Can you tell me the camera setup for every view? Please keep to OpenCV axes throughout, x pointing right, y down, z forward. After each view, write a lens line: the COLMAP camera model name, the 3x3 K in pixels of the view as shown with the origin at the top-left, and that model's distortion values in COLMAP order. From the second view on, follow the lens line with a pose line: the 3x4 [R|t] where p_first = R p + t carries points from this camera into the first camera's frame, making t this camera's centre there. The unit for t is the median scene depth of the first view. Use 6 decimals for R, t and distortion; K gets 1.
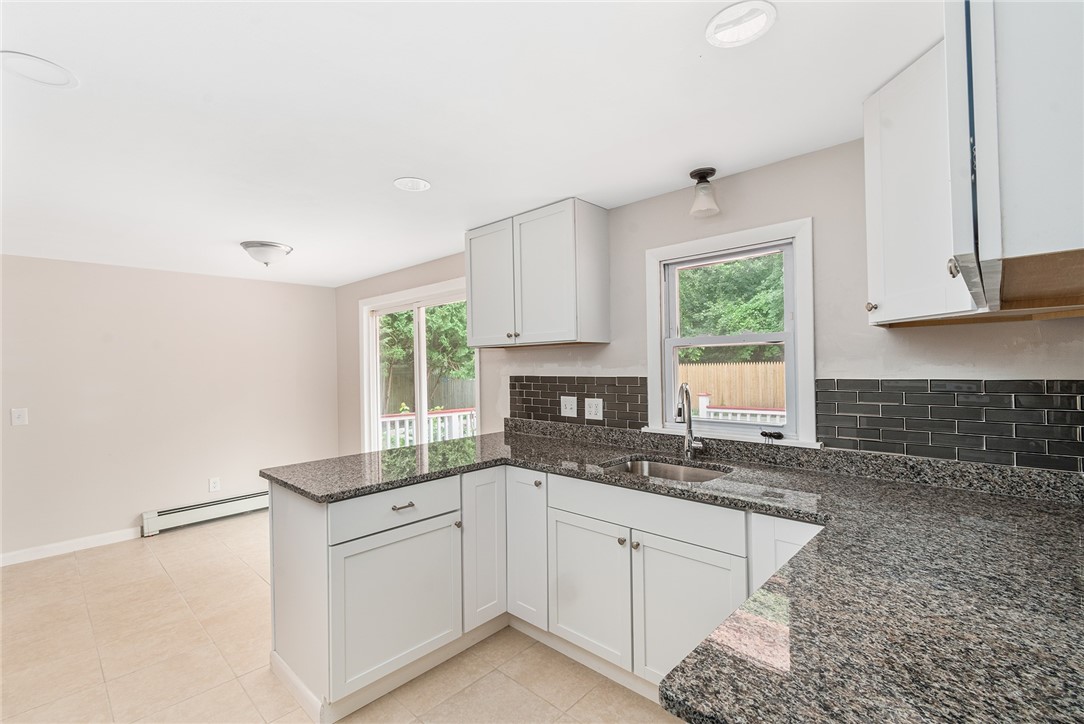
lens RADIAL K [[487.3, 0, 537.9], [0, 487.3, 362.9], [0, 0, 1]] dist [0.001687, 0.000050]
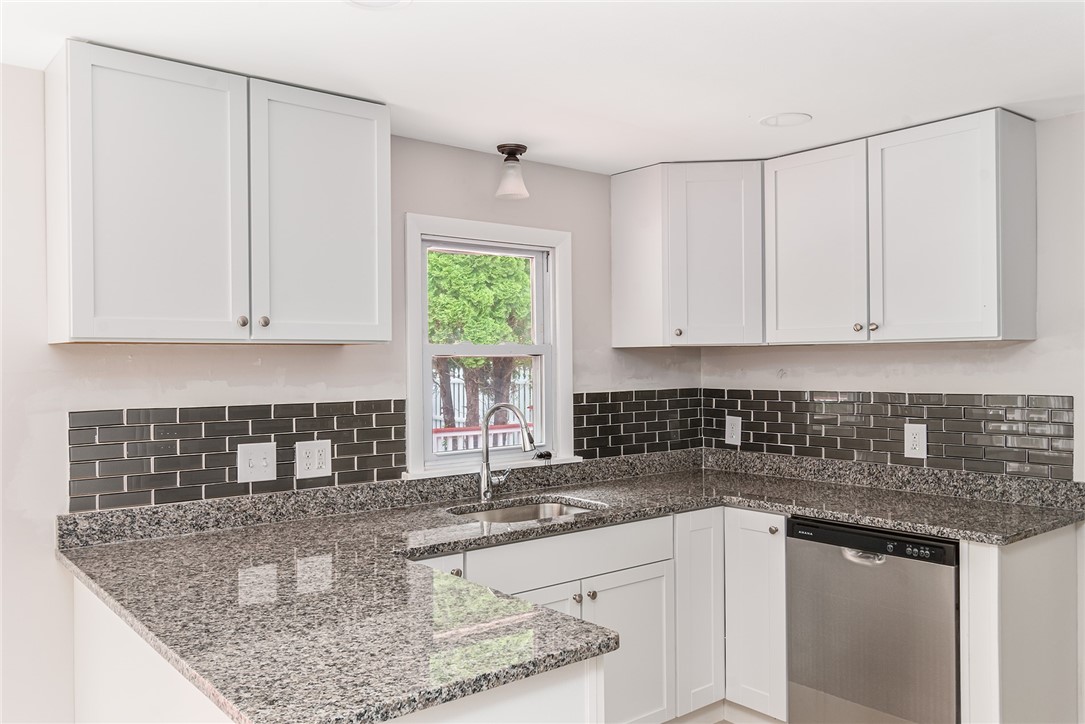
lens RADIAL K [[841.1, 0, 542.7], [0, 841.1, 360.3], [0, 0, 1]] dist [-0.000263, -0.005892]
pose [[0.128664, 0.022577, 0.991431, -0.908574], [0.008704, 0.999677, -0.023895, 0.004276], [-0.991650, 0.011703, 0.128426, 0.652551]]
